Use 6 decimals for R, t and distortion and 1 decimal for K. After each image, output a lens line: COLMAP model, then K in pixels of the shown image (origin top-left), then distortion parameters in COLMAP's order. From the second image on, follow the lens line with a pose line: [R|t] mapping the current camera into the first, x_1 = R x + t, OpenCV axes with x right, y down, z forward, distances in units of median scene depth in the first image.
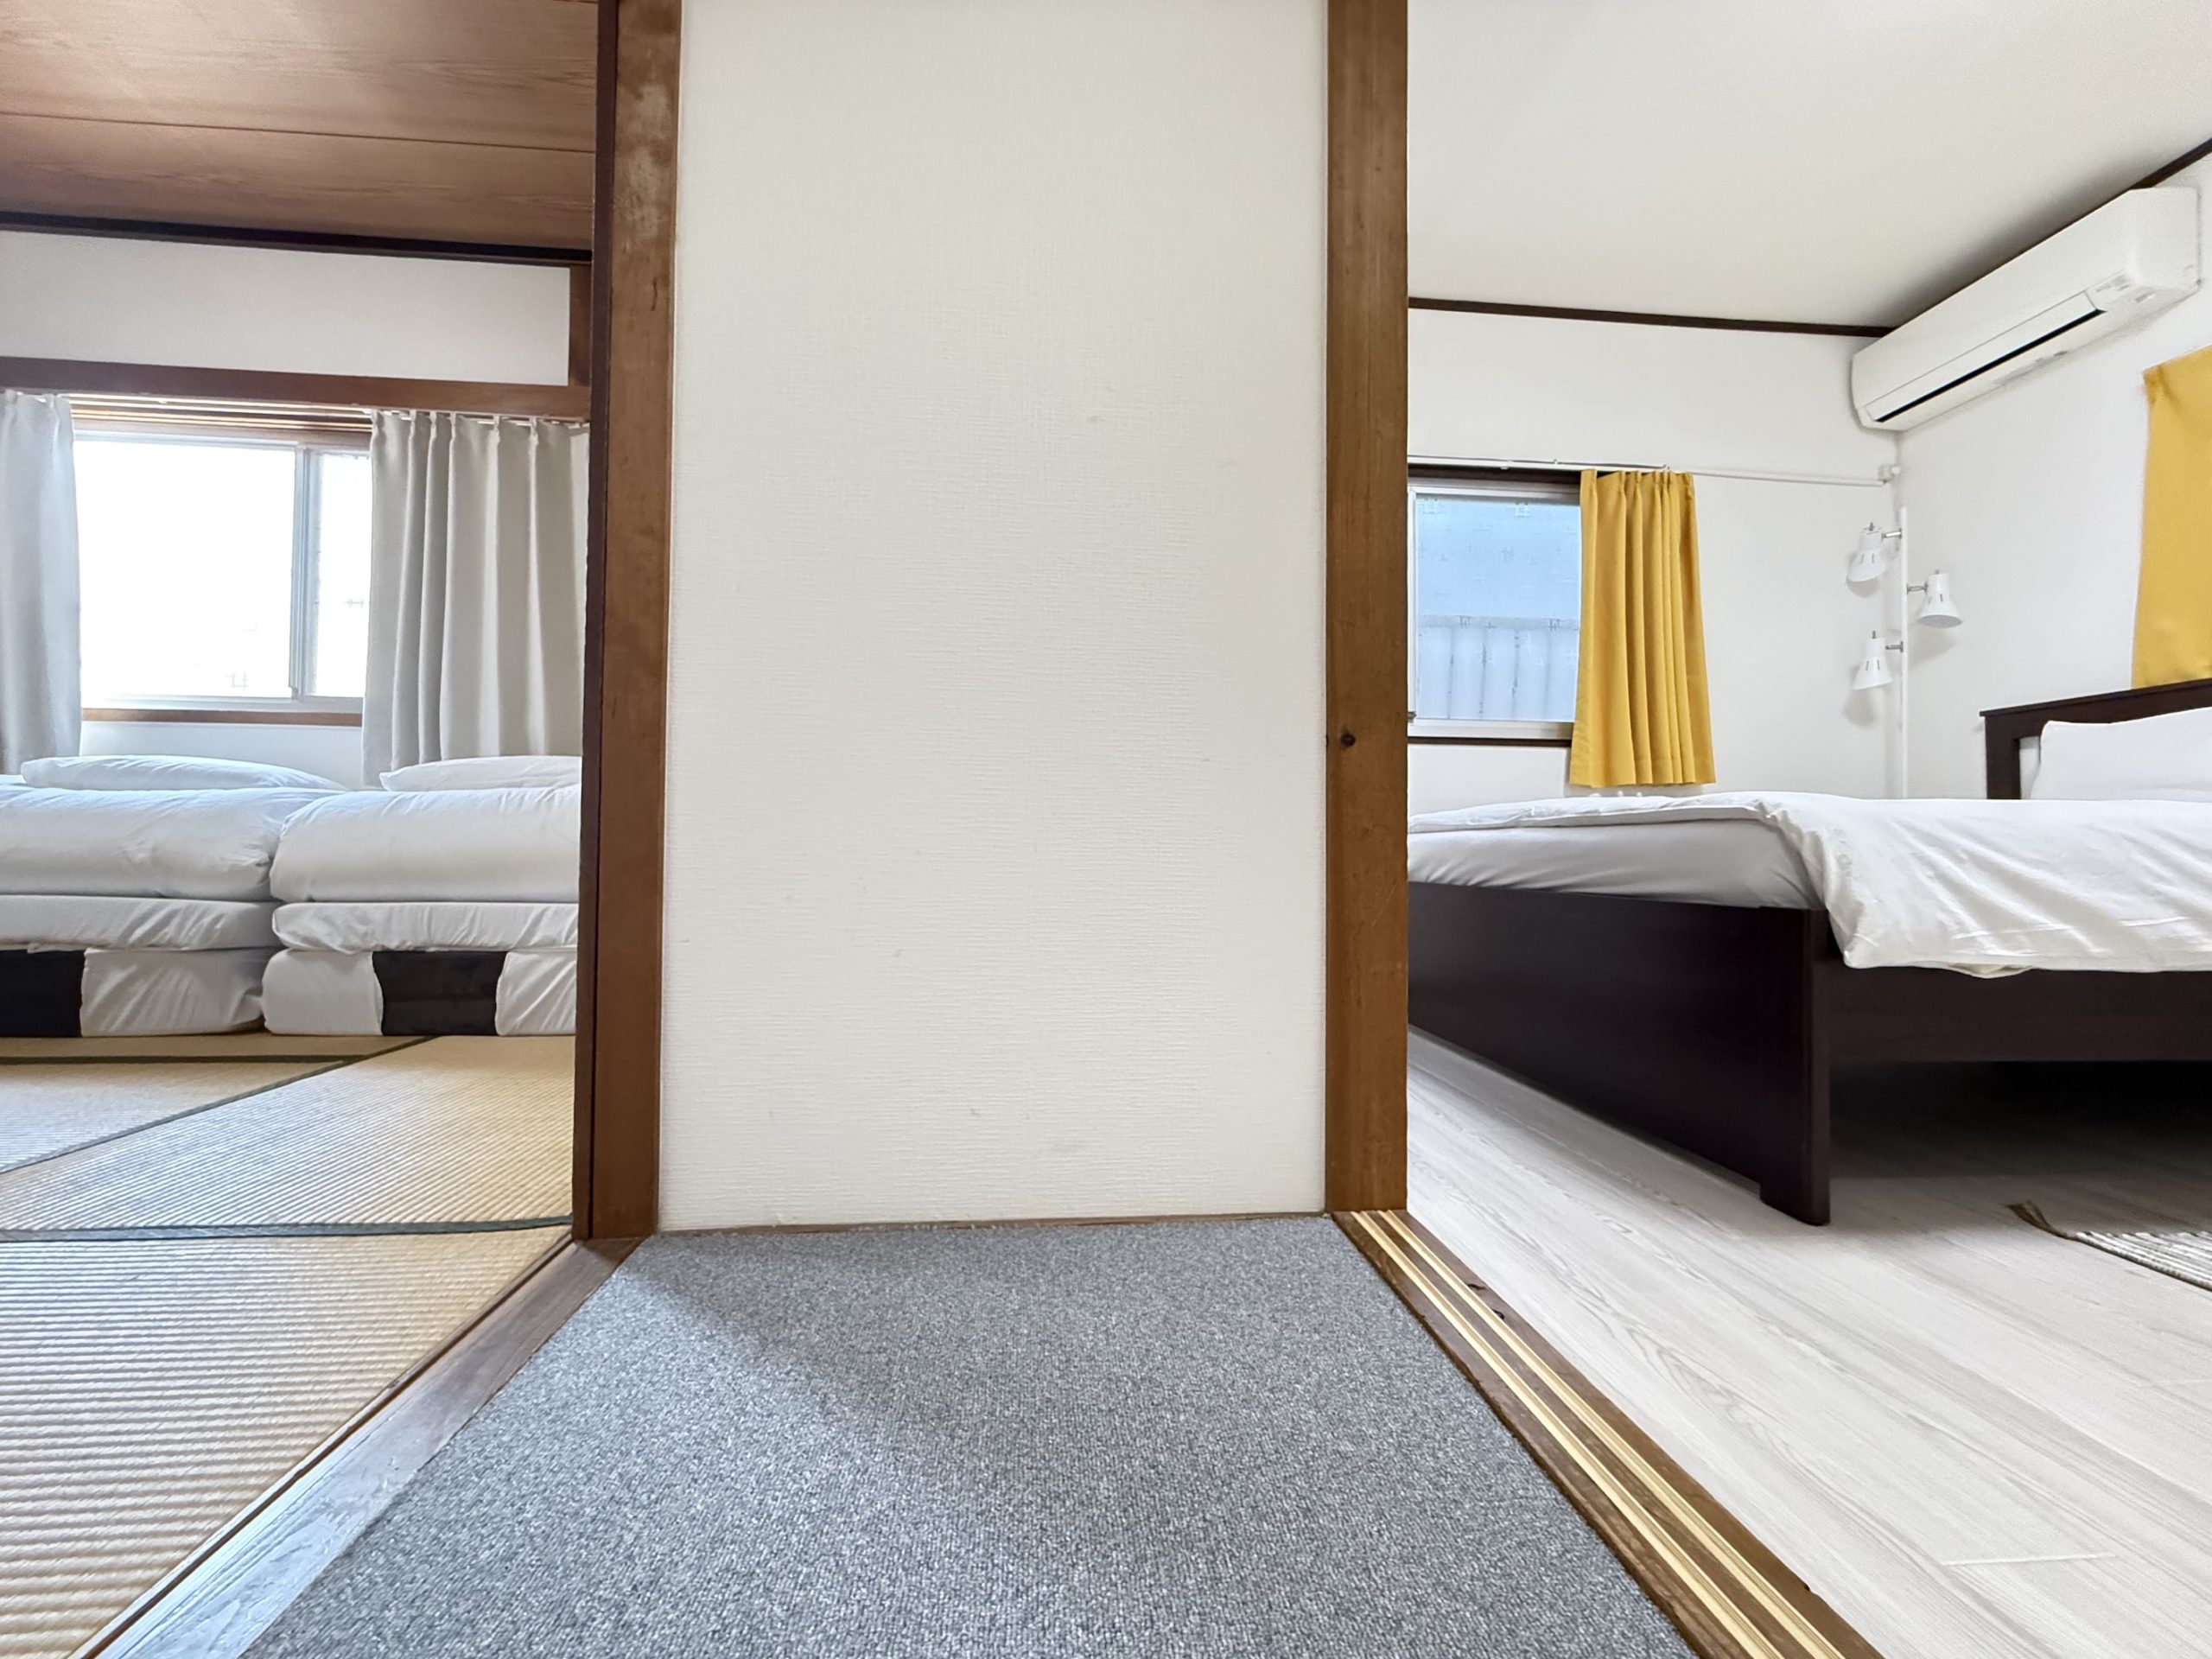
lens RADIAL K [[886.5, 0, 1100.2], [0, 886.5, 831.0], [0, 0, 1]] dist [-0.002189, 0.000323]
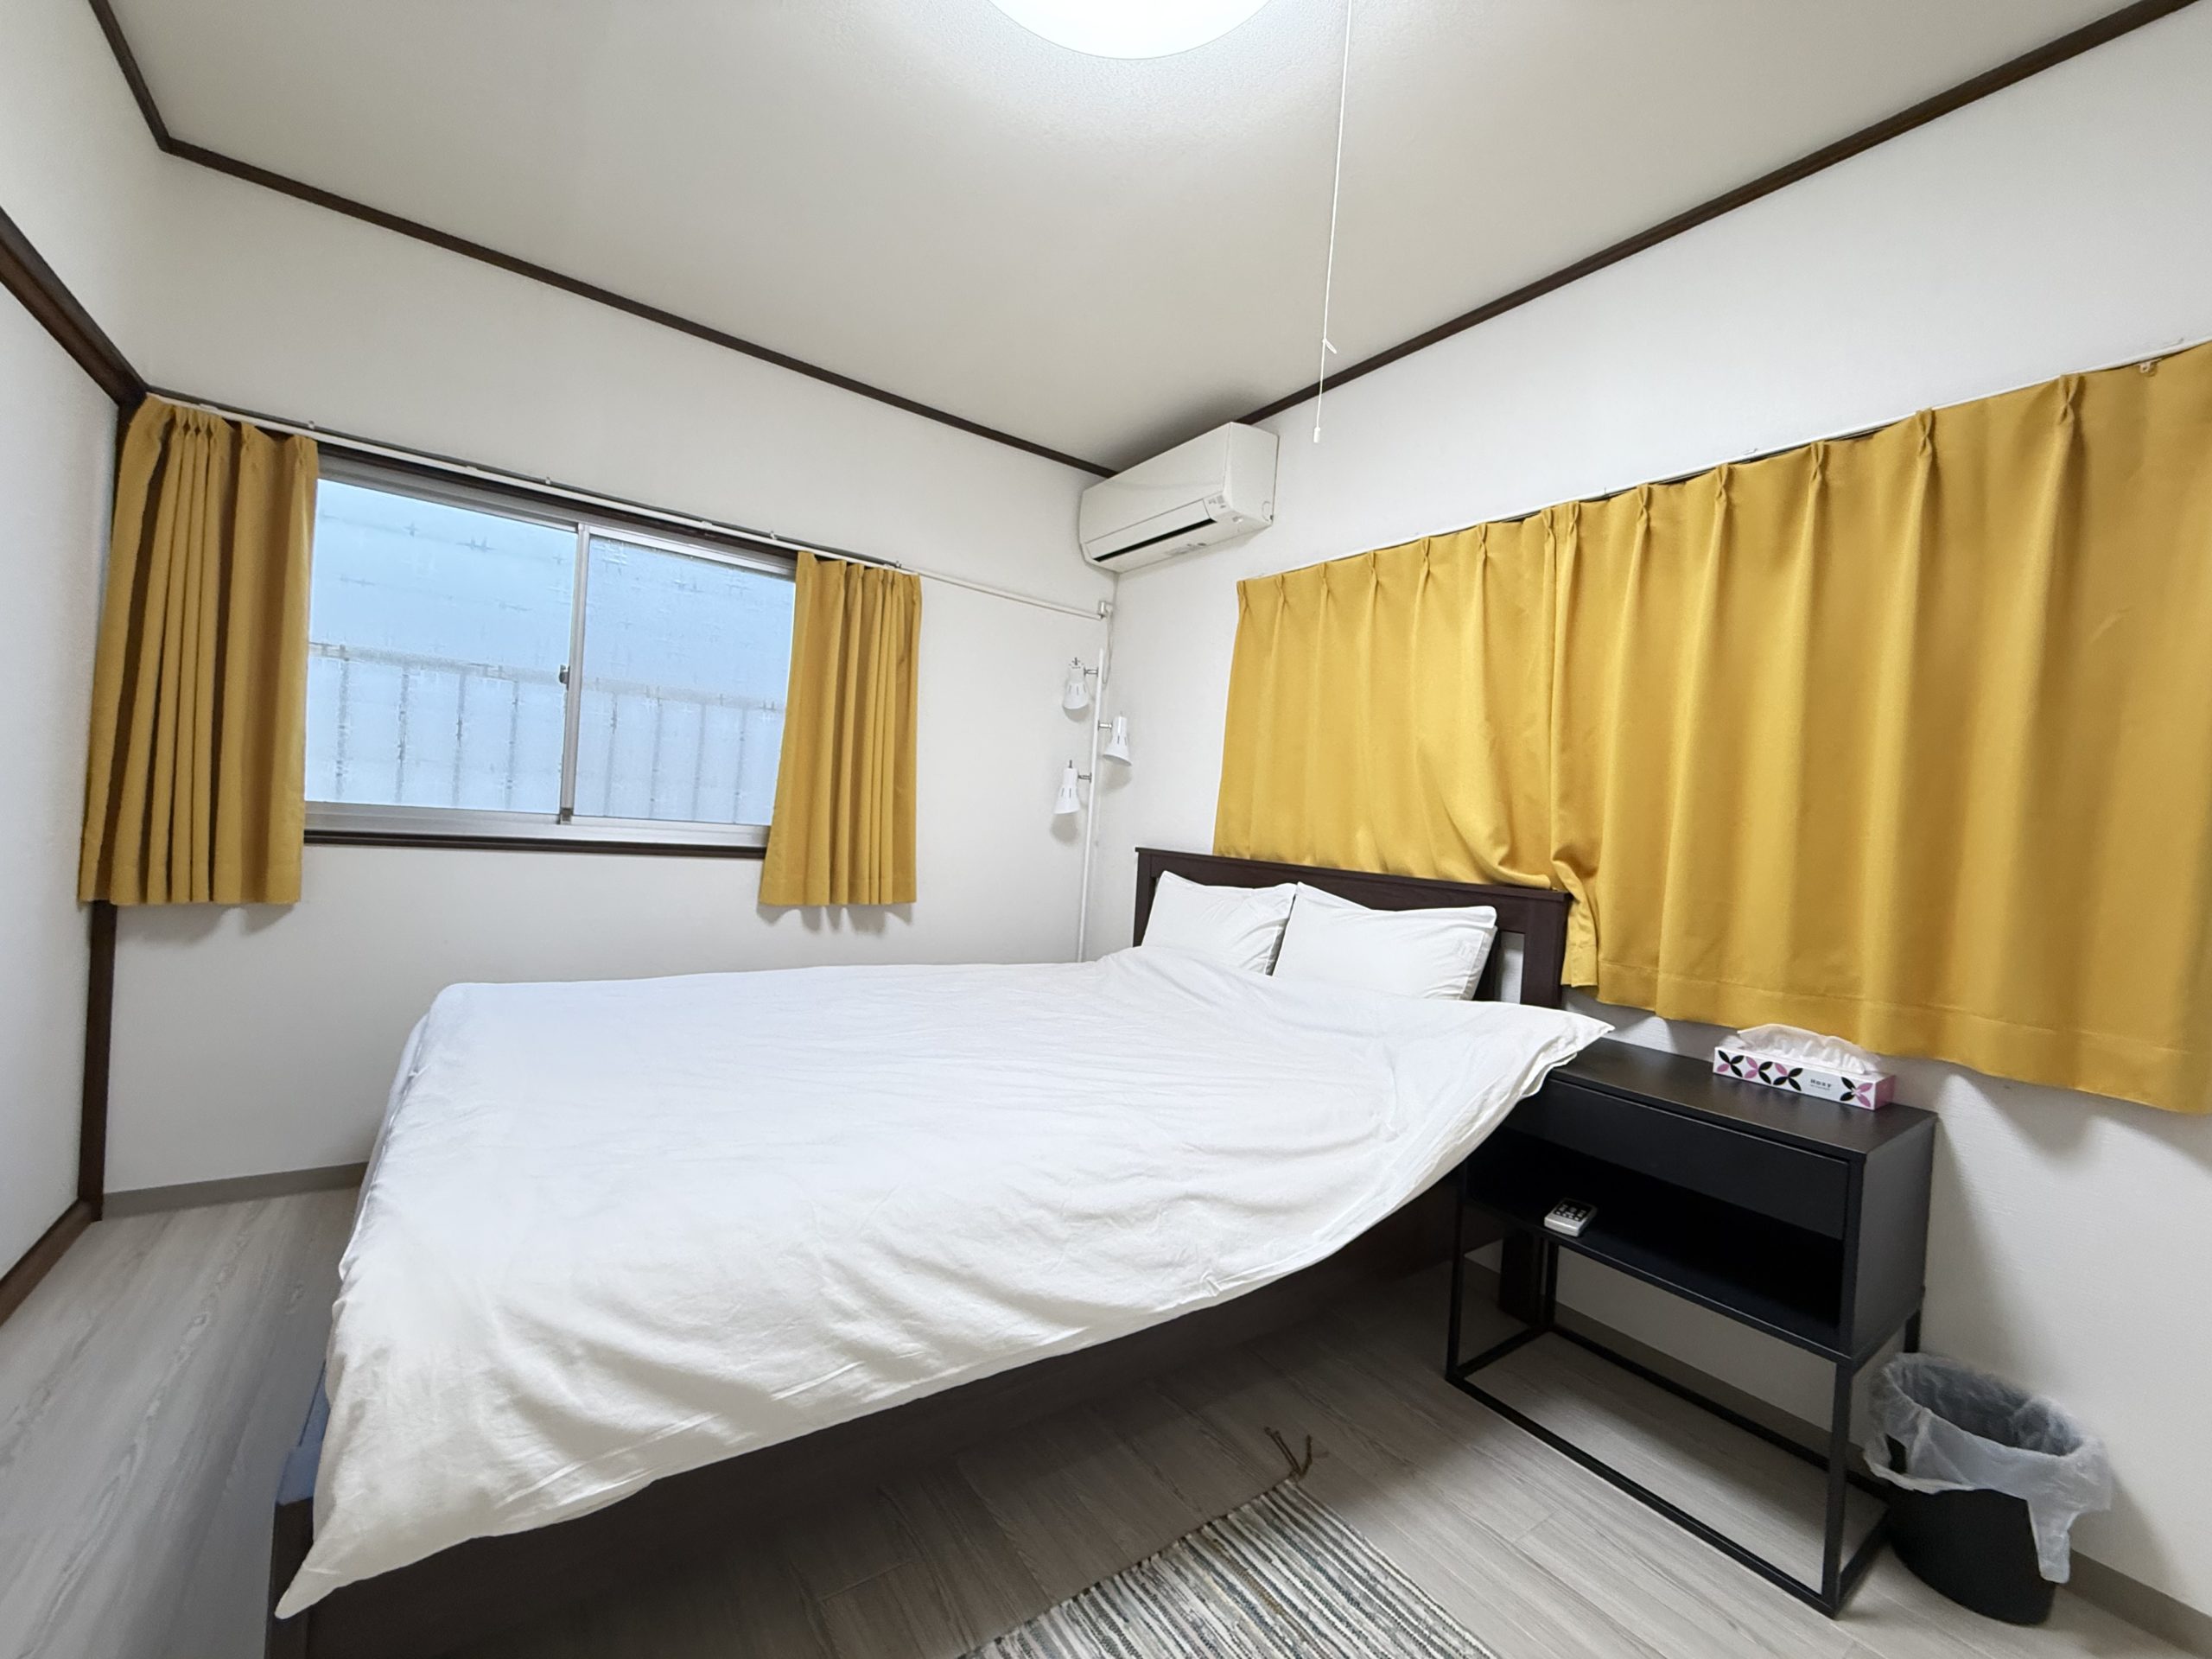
lens RADIAL K [[886.5, 0, 1100.2], [0, 886.5, 831.0], [0, 0, 1]] dist [-0.002189, 0.000323]
pose [[0.860181, 0.046853, 0.507831, 0.417191], [-0.074312, 0.996658, 0.033918, -0.203729], [-0.504545, -0.066913, 0.860788, 0.072164]]
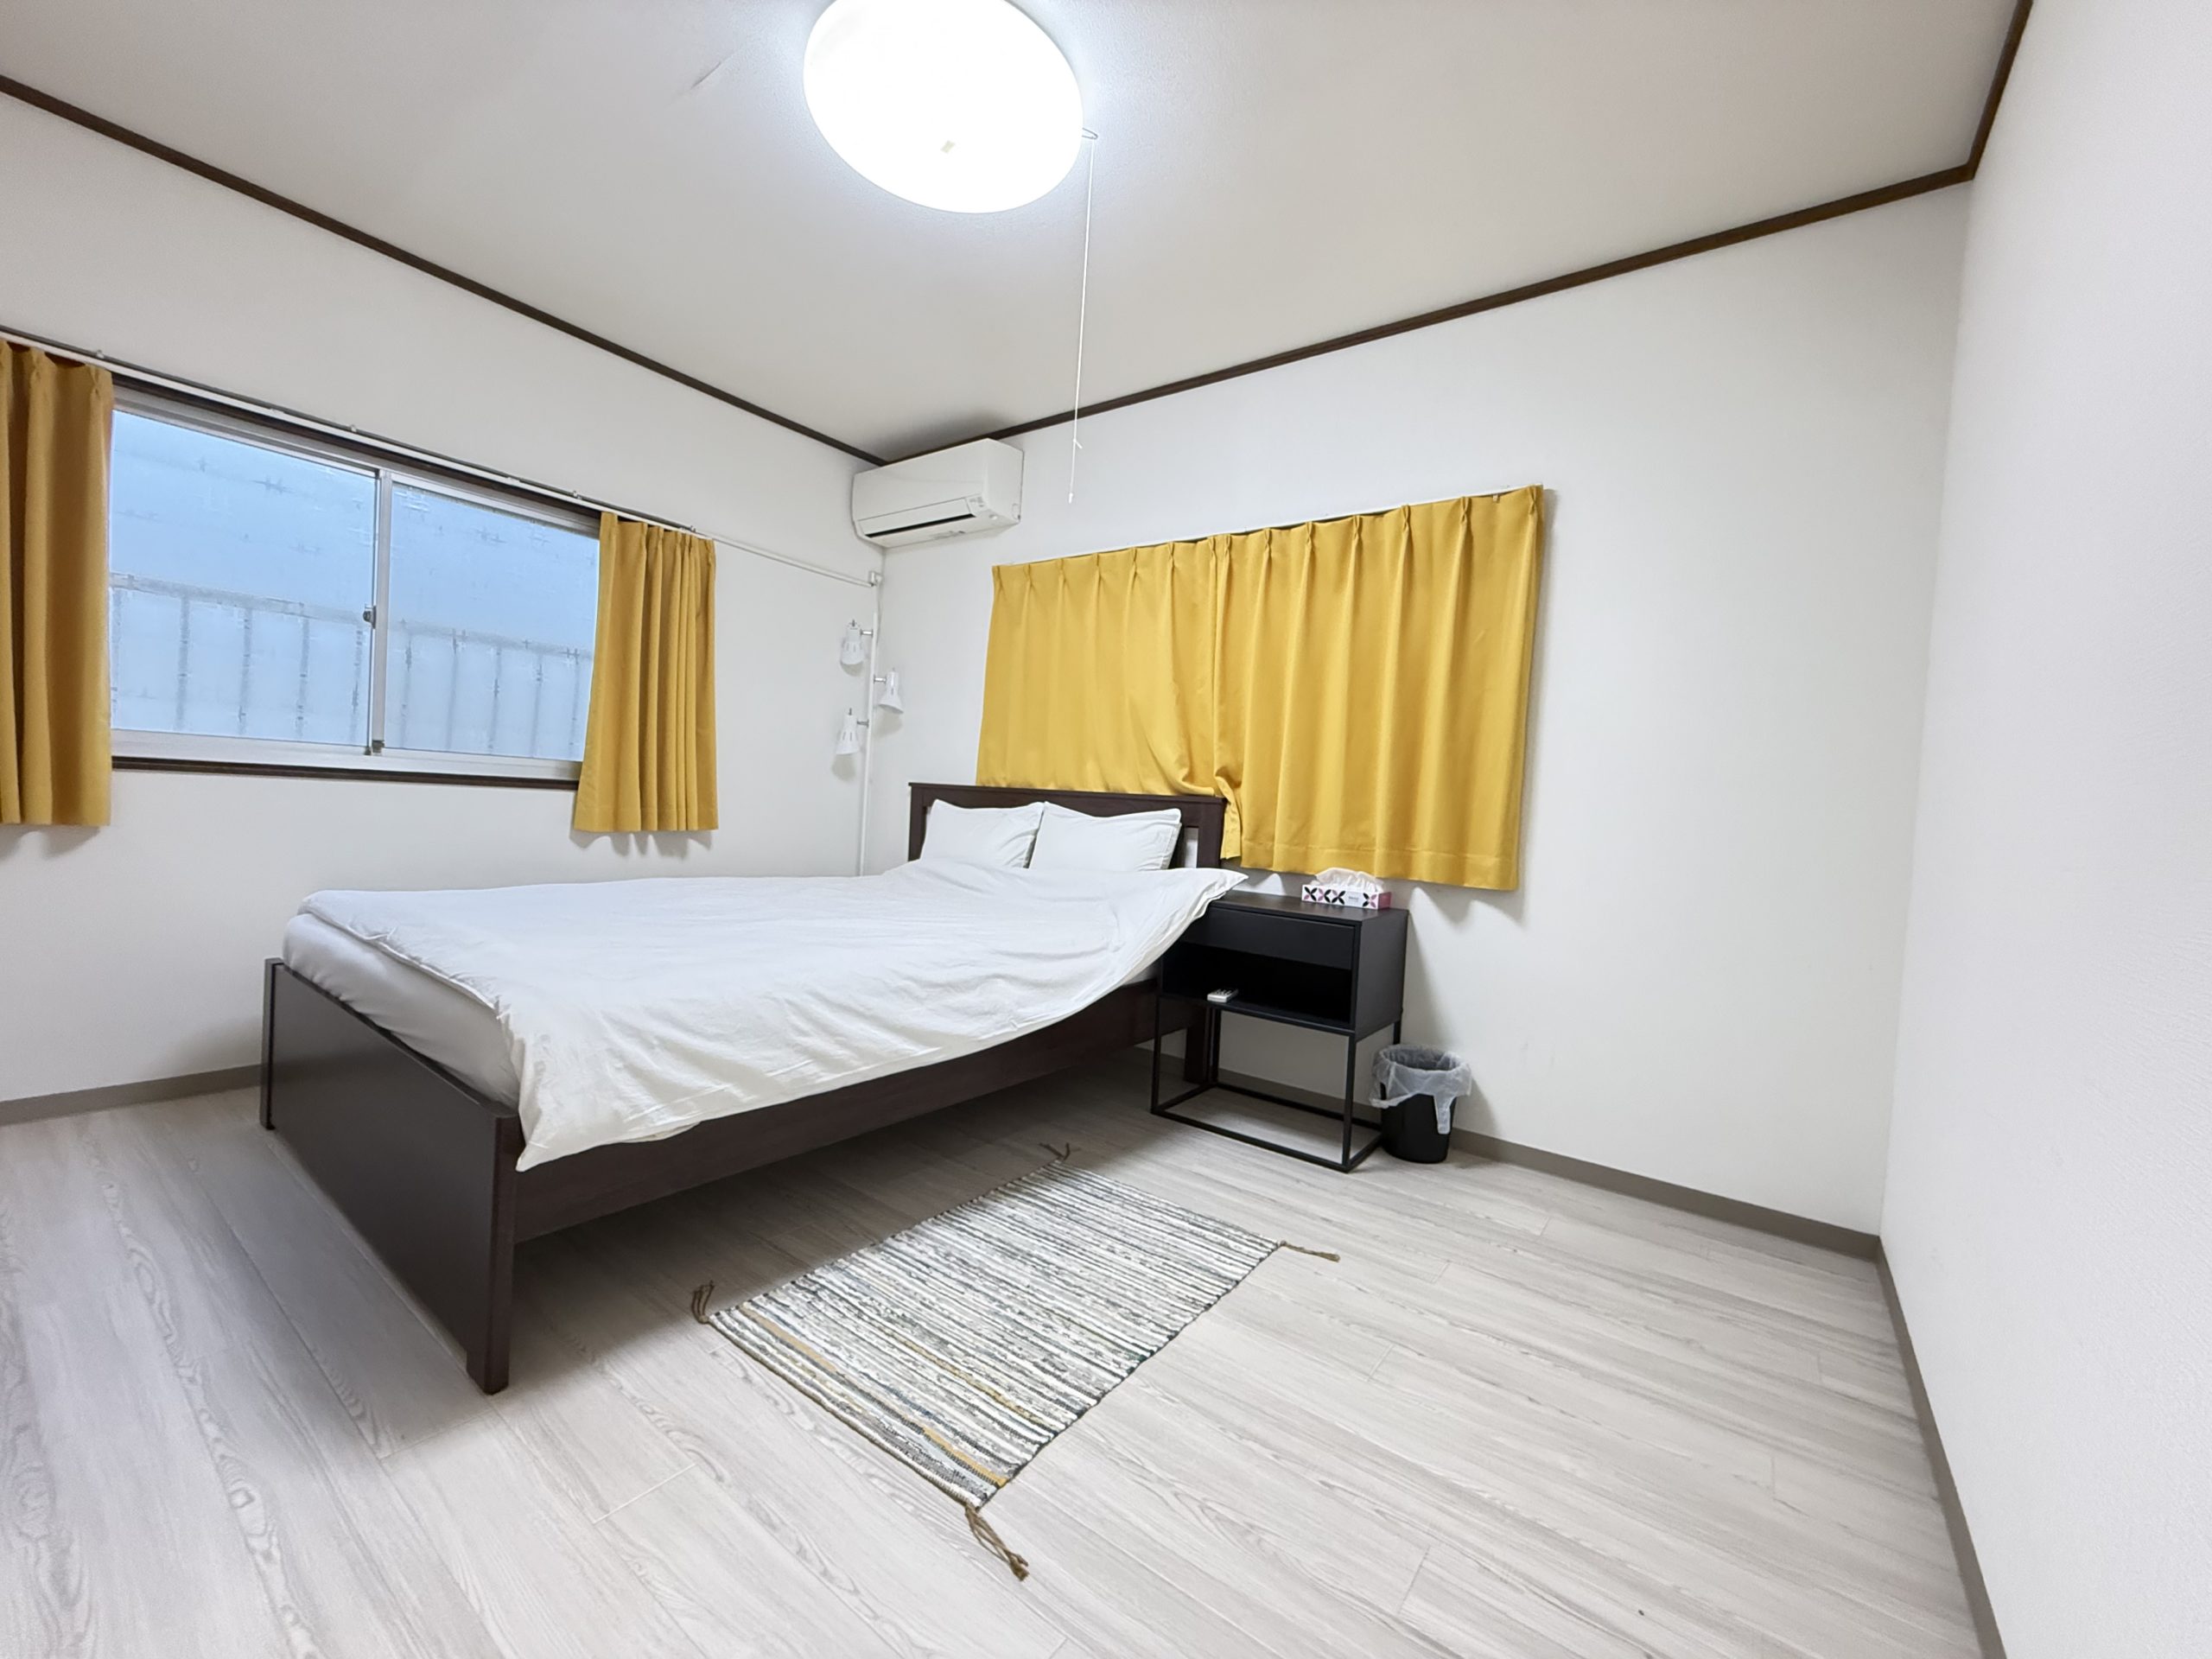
lens RADIAL K [[881.3, 0, 1102.4], [0, 881.3, 834.5], [0, 0, 1]] dist [0.000195, -0.000345]
pose [[0.661311, 0.004889, 0.750095, 0.203904], [-0.070533, 0.995953, 0.055693, -0.161999], [-0.746788, -0.089737, 0.658980, -0.107294]]
